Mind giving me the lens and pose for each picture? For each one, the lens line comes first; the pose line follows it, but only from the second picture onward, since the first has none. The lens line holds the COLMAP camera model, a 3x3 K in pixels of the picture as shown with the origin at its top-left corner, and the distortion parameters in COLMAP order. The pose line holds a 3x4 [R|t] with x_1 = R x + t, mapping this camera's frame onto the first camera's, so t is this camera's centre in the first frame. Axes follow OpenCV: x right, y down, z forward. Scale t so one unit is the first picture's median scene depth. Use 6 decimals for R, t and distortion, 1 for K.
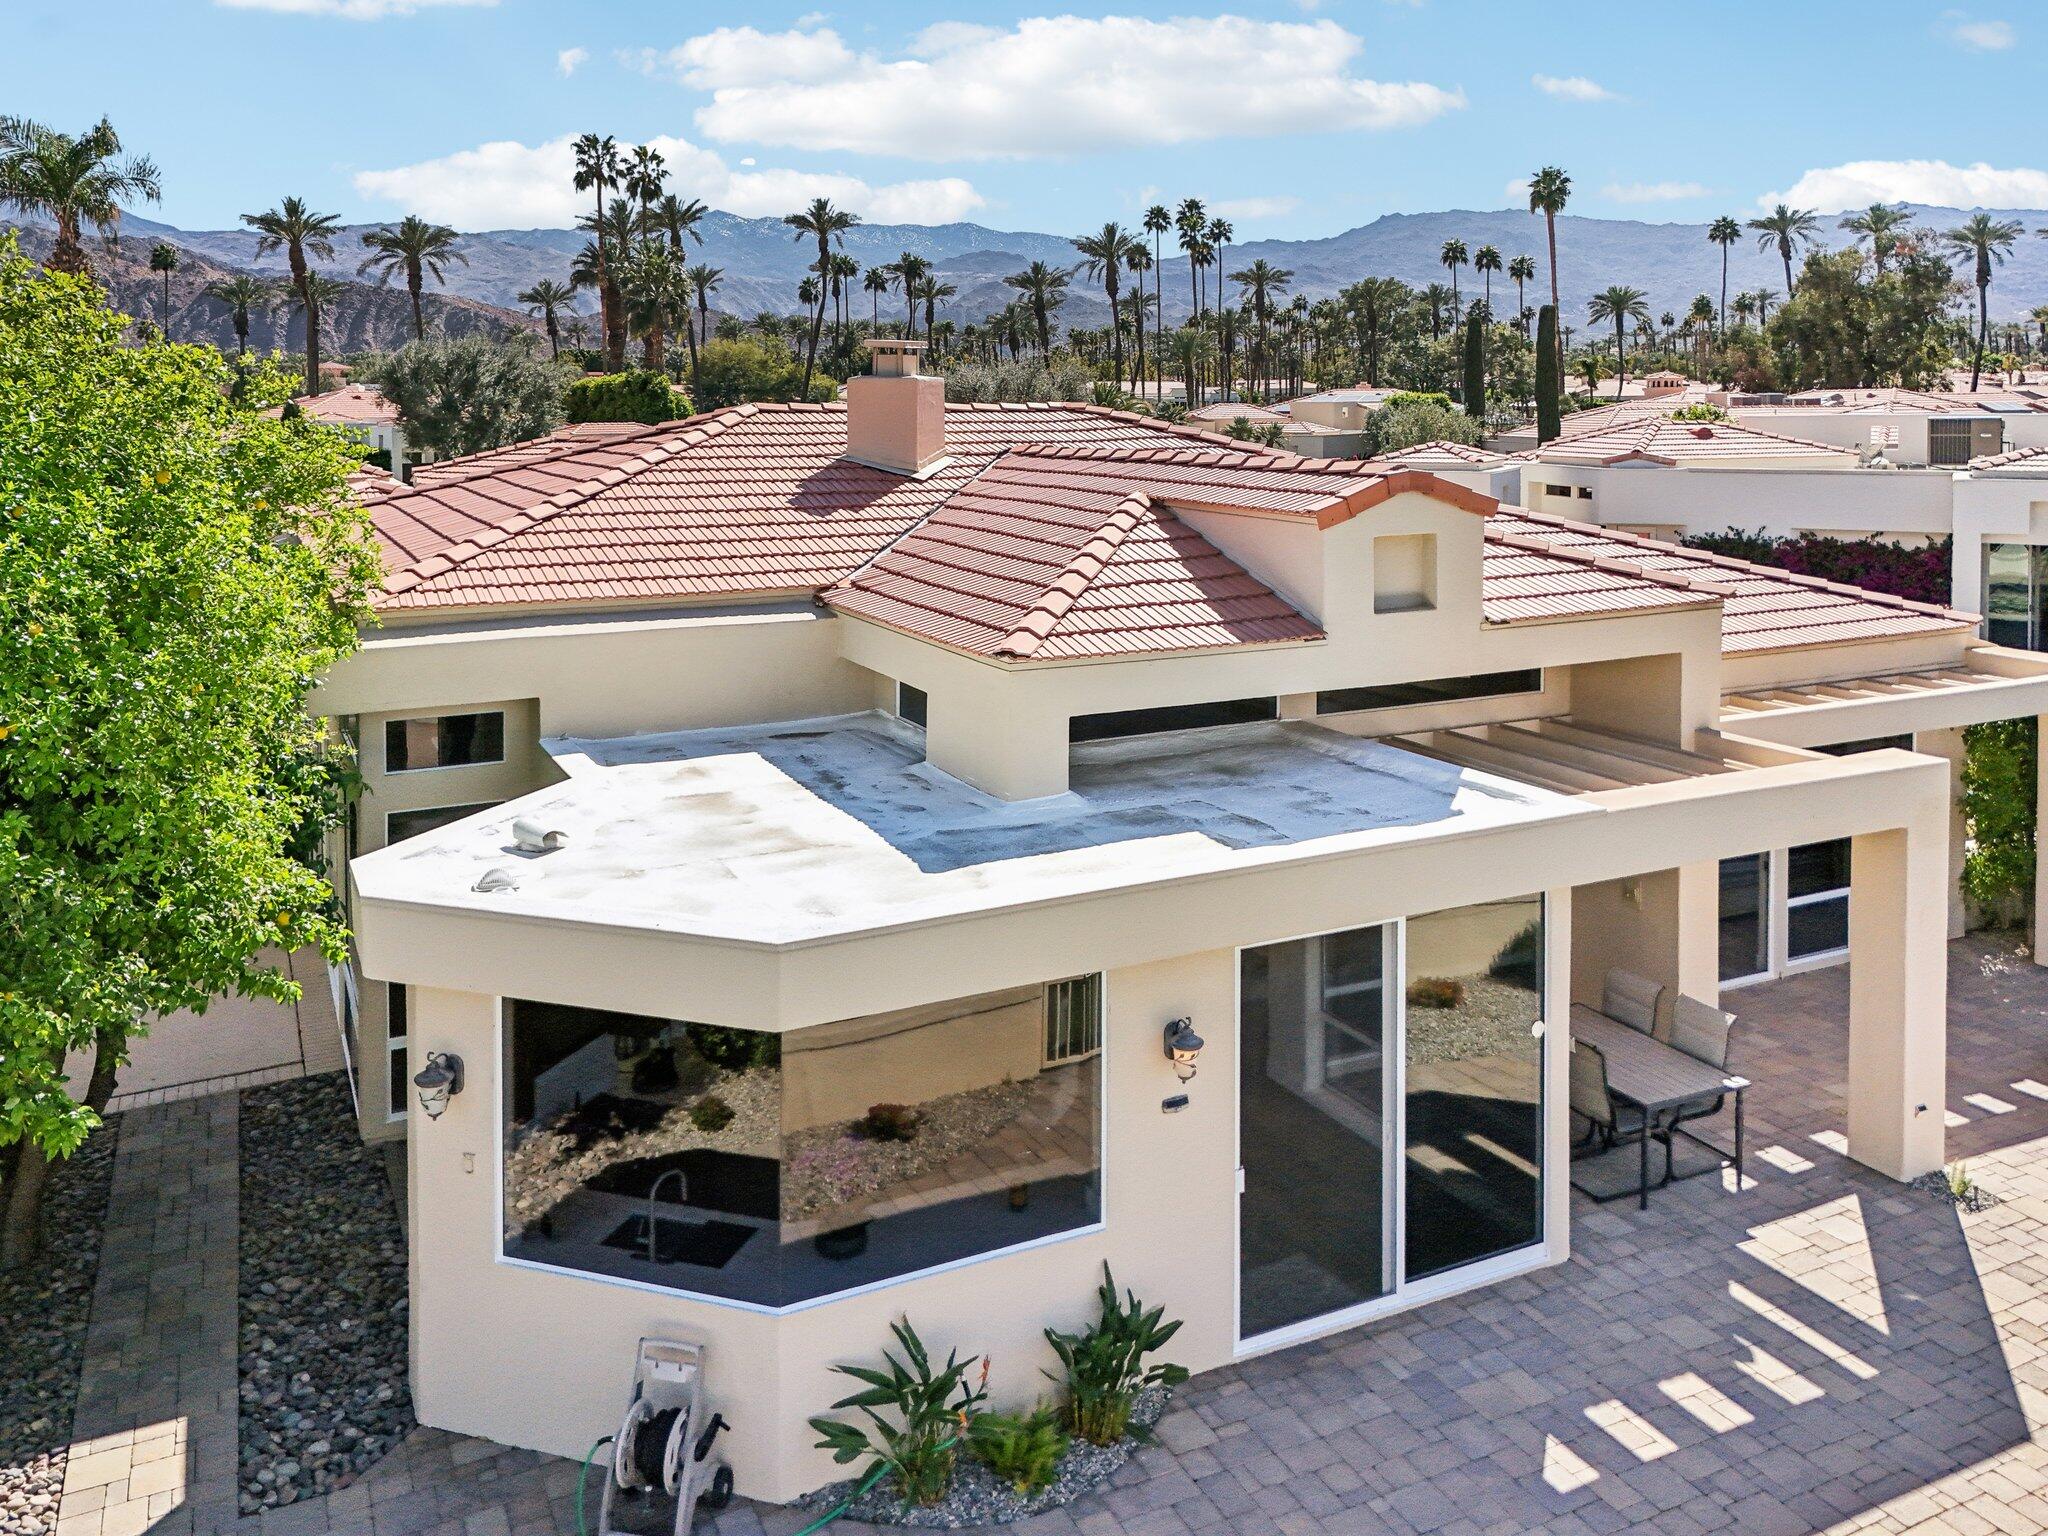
lens RADIAL K [[1553.1, 0, 1024.0], [0, 1553.1, 768.0], [0, 0, 1]] dist [0.067630, -0.062241]
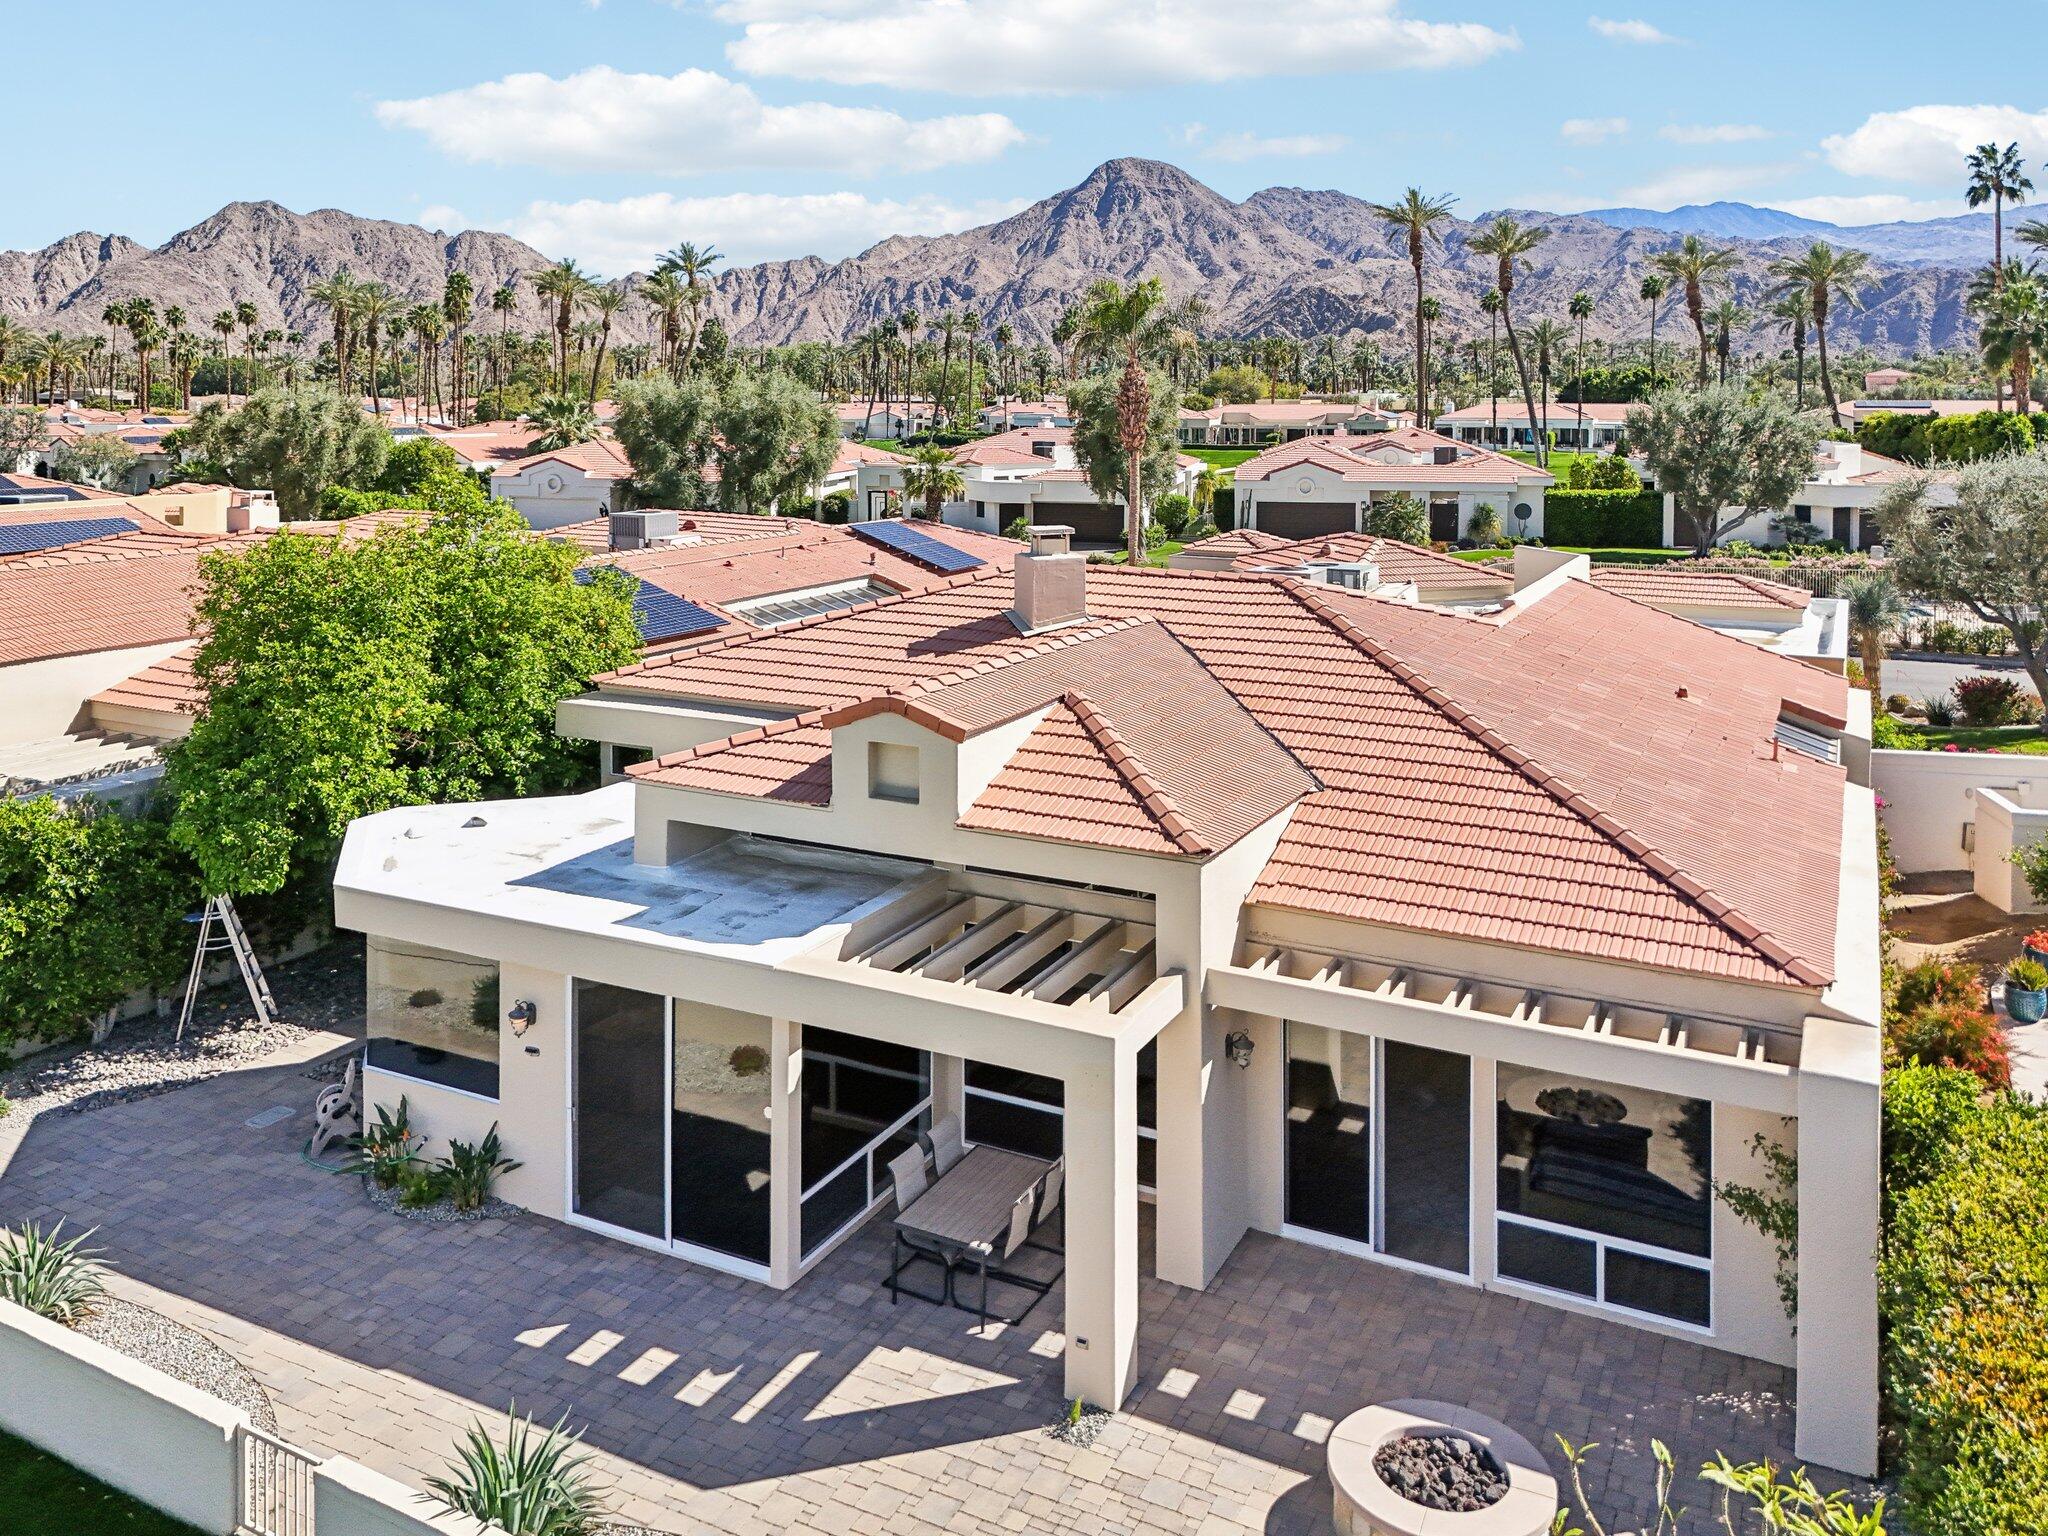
lens RADIAL K [[1566.8, 0, 999.9], [0, 1566.8, 825.1], [0, 0, 1]] dist [0.062403, -0.054250]
pose [[0.596772, 0.217195, -0.772457, 1.317646], [-0.192073, 0.973350, 0.125292, -0.263175], [0.779083, 0.073598, 0.622585, 0.248261]]
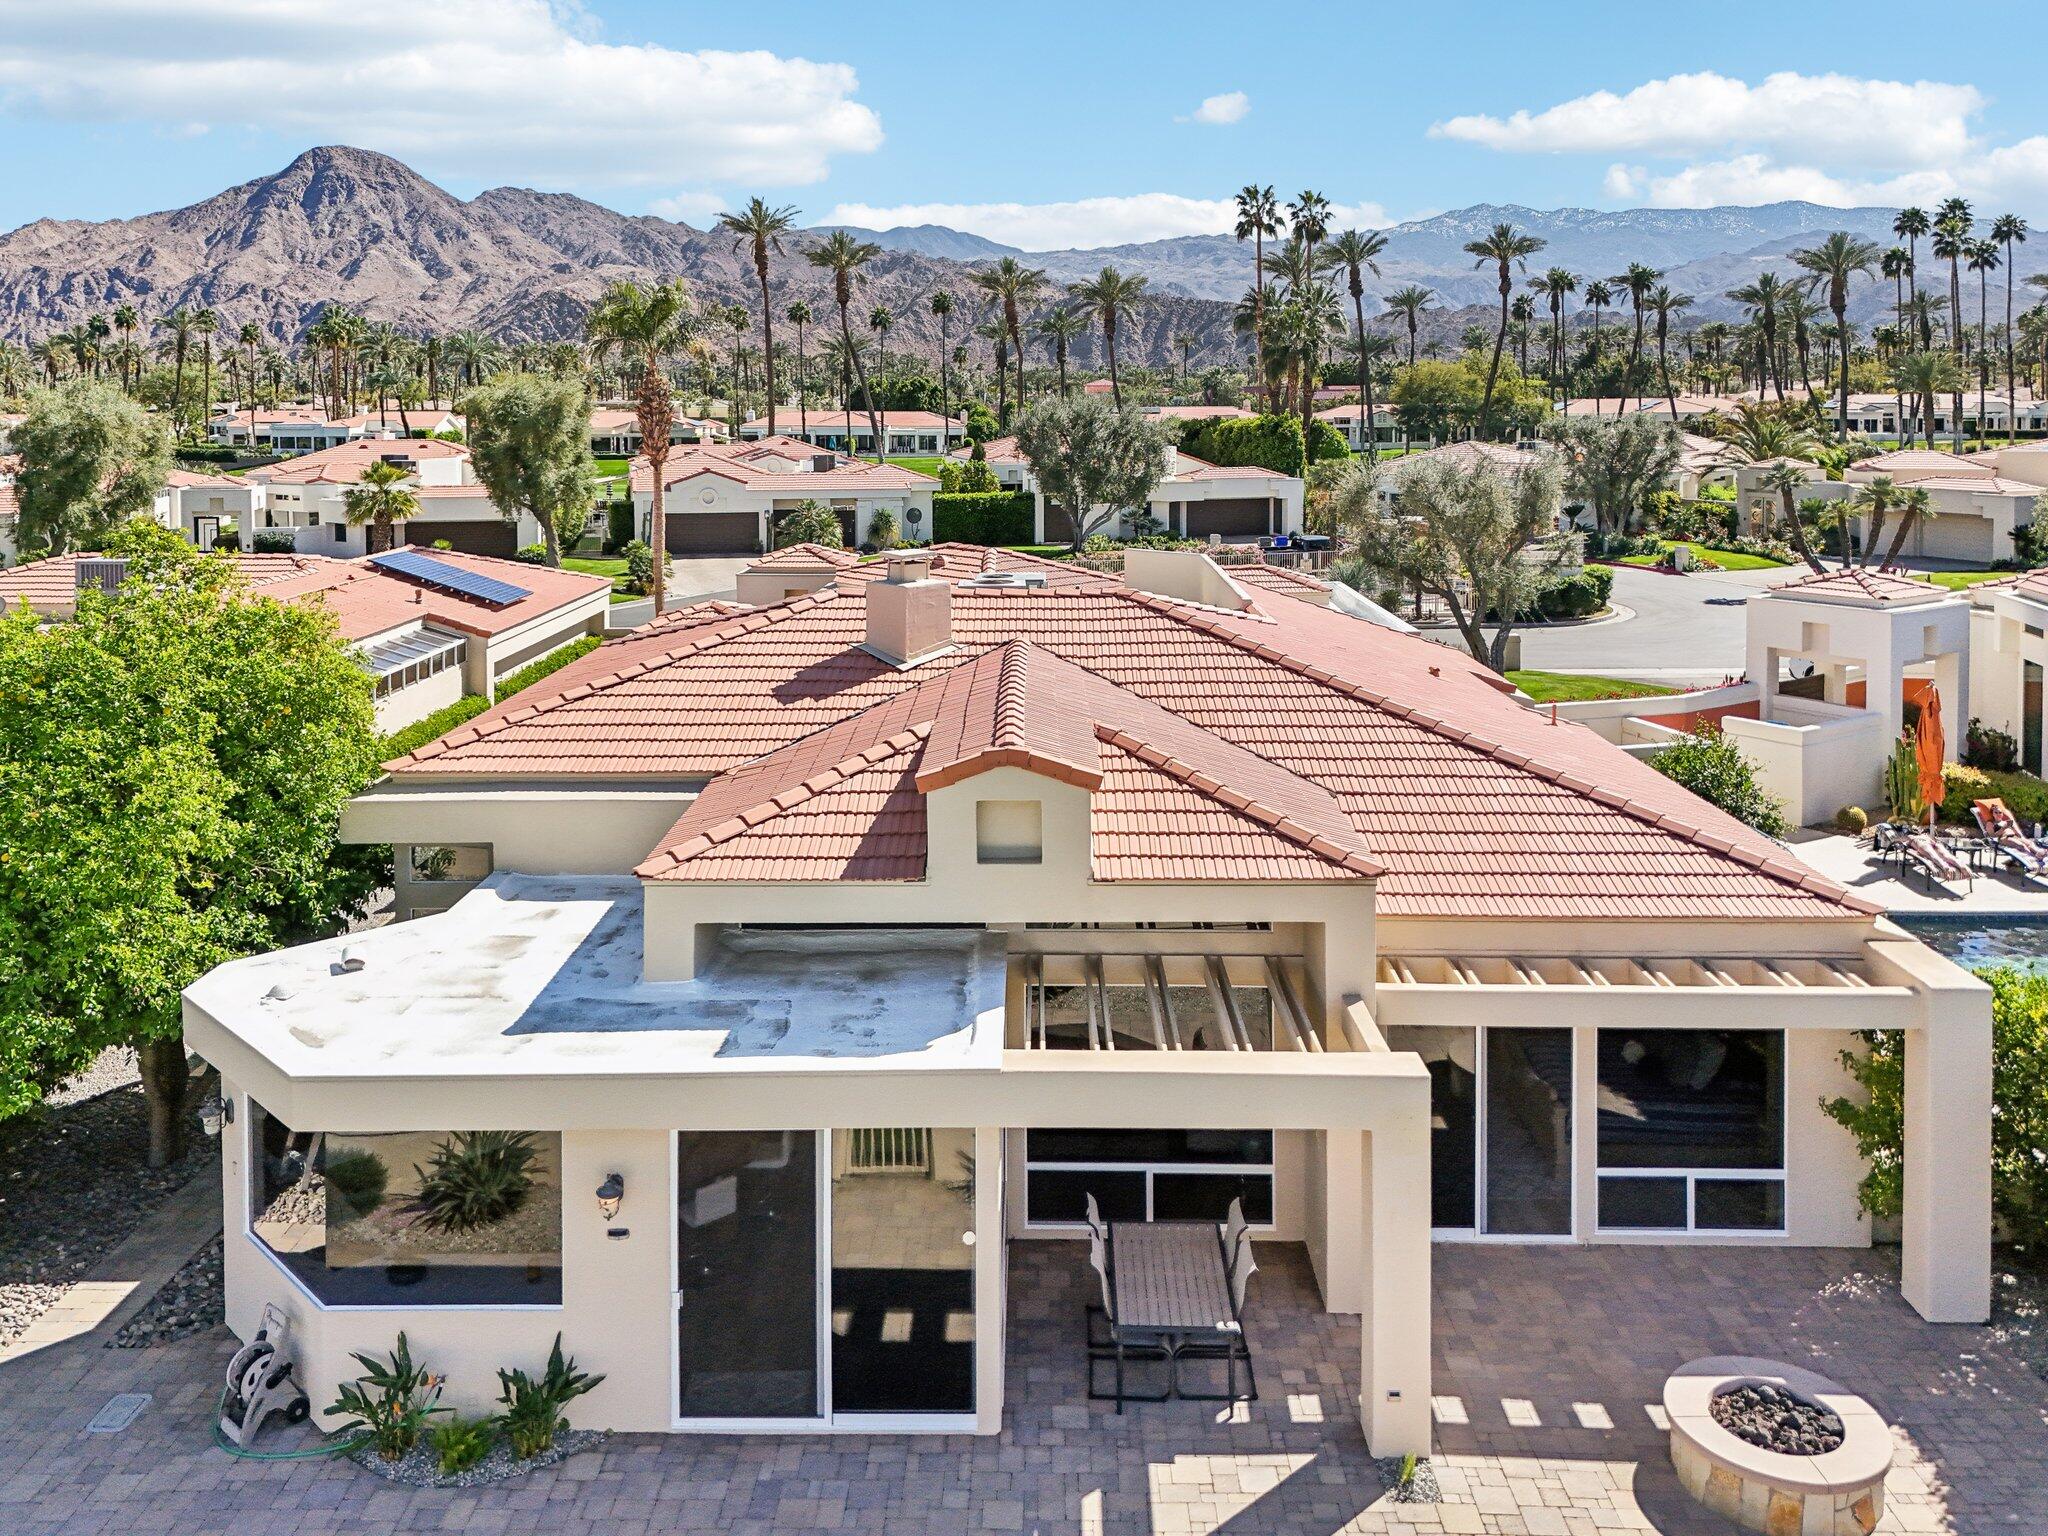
lens RADIAL K [[1576.5, 0, 1024.5], [0, 1576.5, 824.0], [0, 0, 1]] dist [0.064758, -0.060700]
pose [[0.890816, 0.114792, -0.439624, 0.777639], [-0.101909, 0.993387, 0.052887, -0.195375], [0.442788, -0.002311, 0.896623, -0.062949]]
